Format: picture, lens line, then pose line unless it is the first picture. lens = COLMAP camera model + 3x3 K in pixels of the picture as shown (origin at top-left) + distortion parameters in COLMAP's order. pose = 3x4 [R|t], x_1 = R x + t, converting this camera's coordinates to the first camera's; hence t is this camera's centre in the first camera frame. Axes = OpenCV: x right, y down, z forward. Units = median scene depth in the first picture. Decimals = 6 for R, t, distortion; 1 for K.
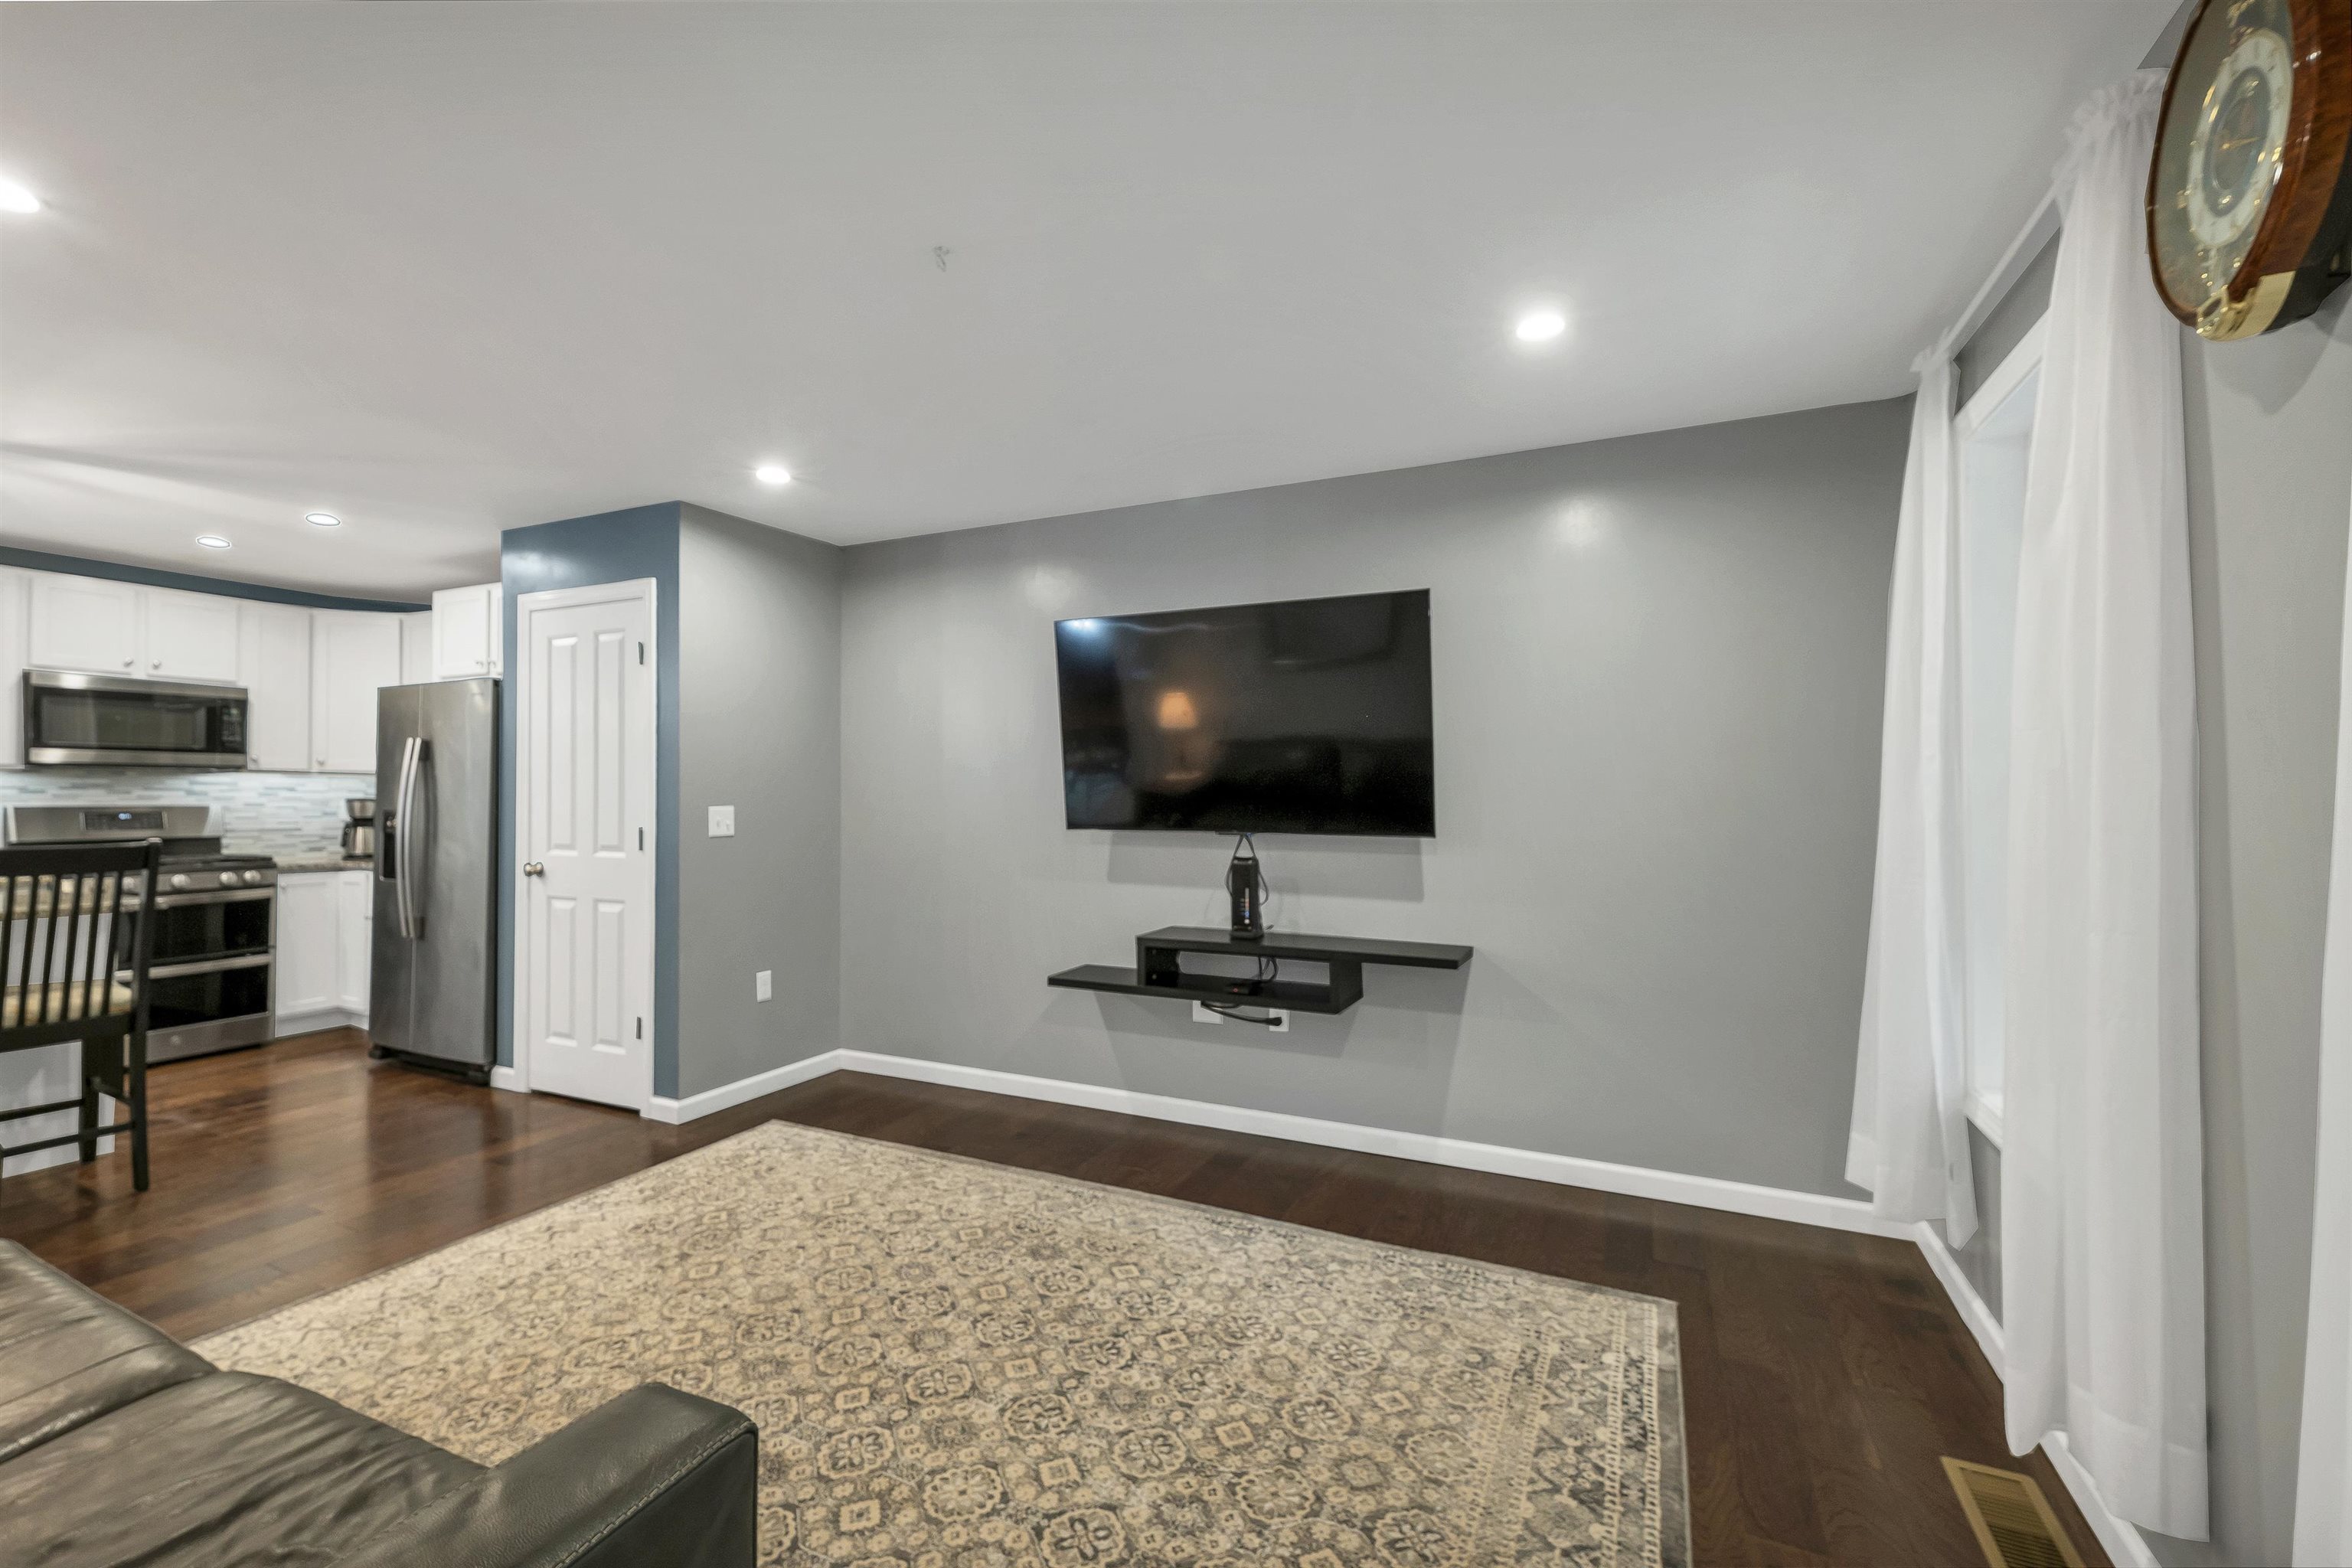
lens RADIAL K [[998.7, 0, 1170.1], [0, 998.7, 790.0], [0, 0, 1]] dist [0.001554, 0.000184]
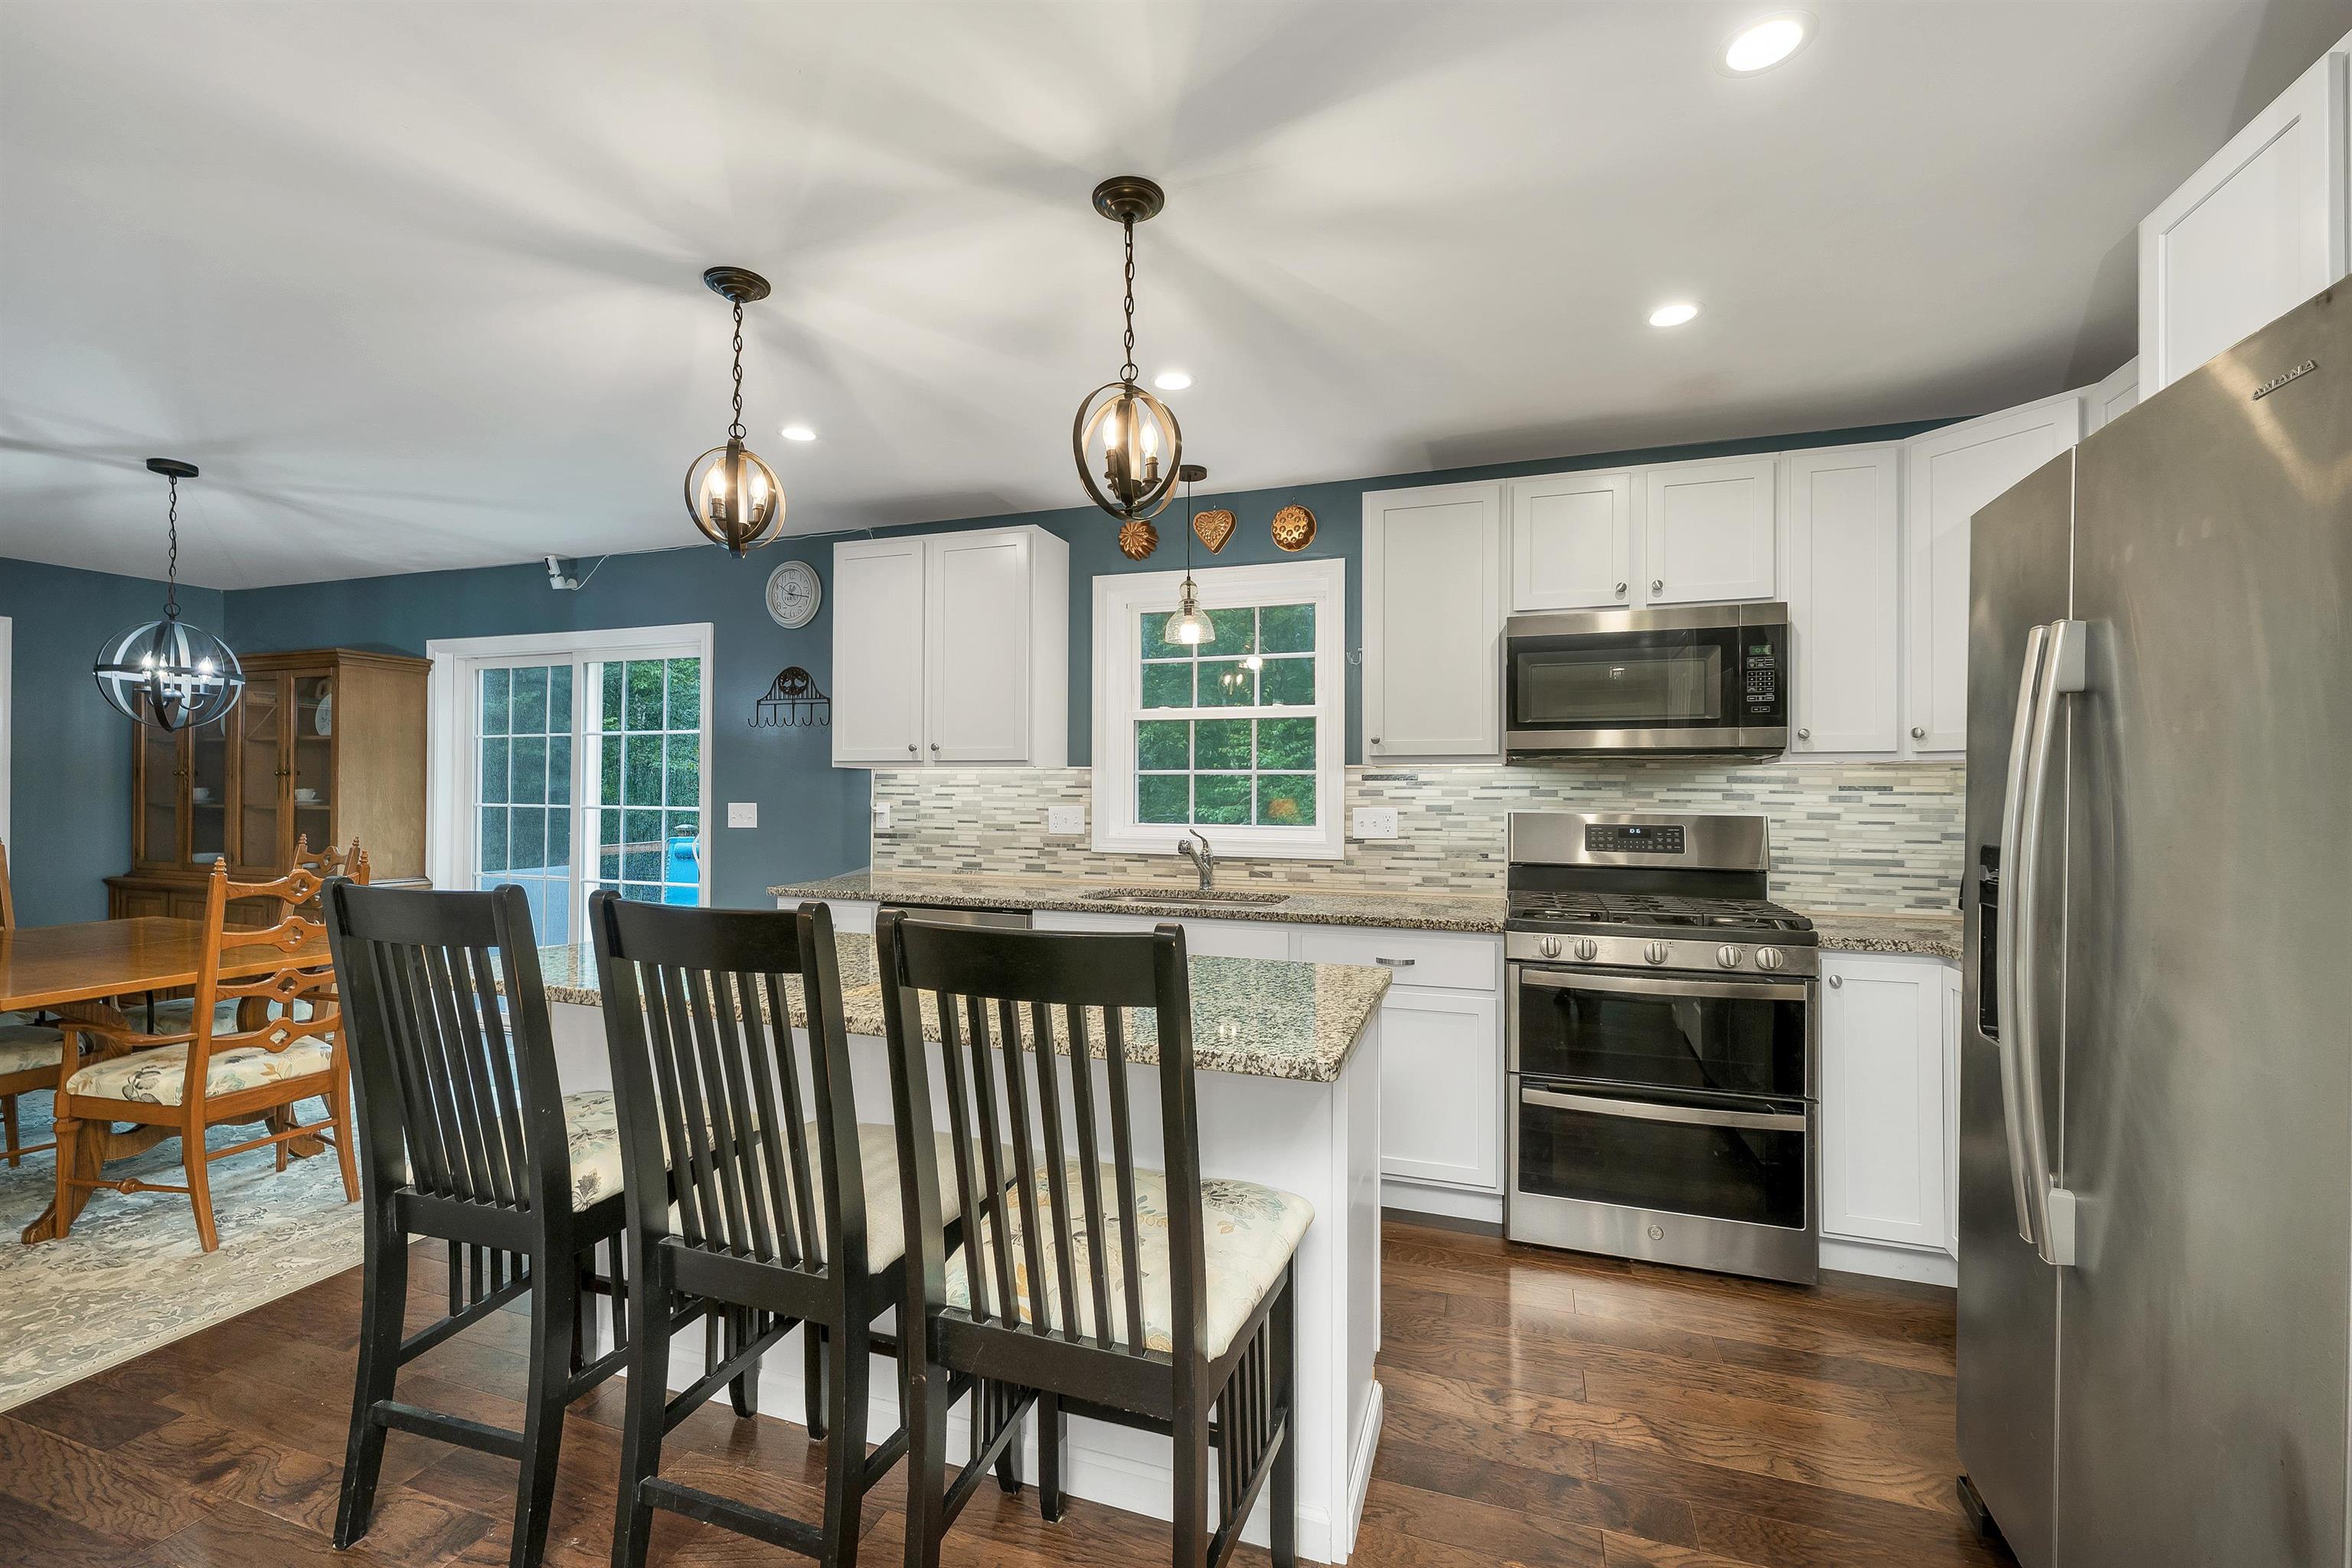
lens RADIAL K [[998.7, 0, 1170.1], [0, 998.7, 790.0], [0, 0, 1]] dist [0.001554, 0.000184]
pose [[0.094708, -0.002775, -0.995501, -0.411798], [0.002469, 0.999994, -0.002553, 0.000542], [0.995502, -0.002217, 0.094714, 0.613982]]
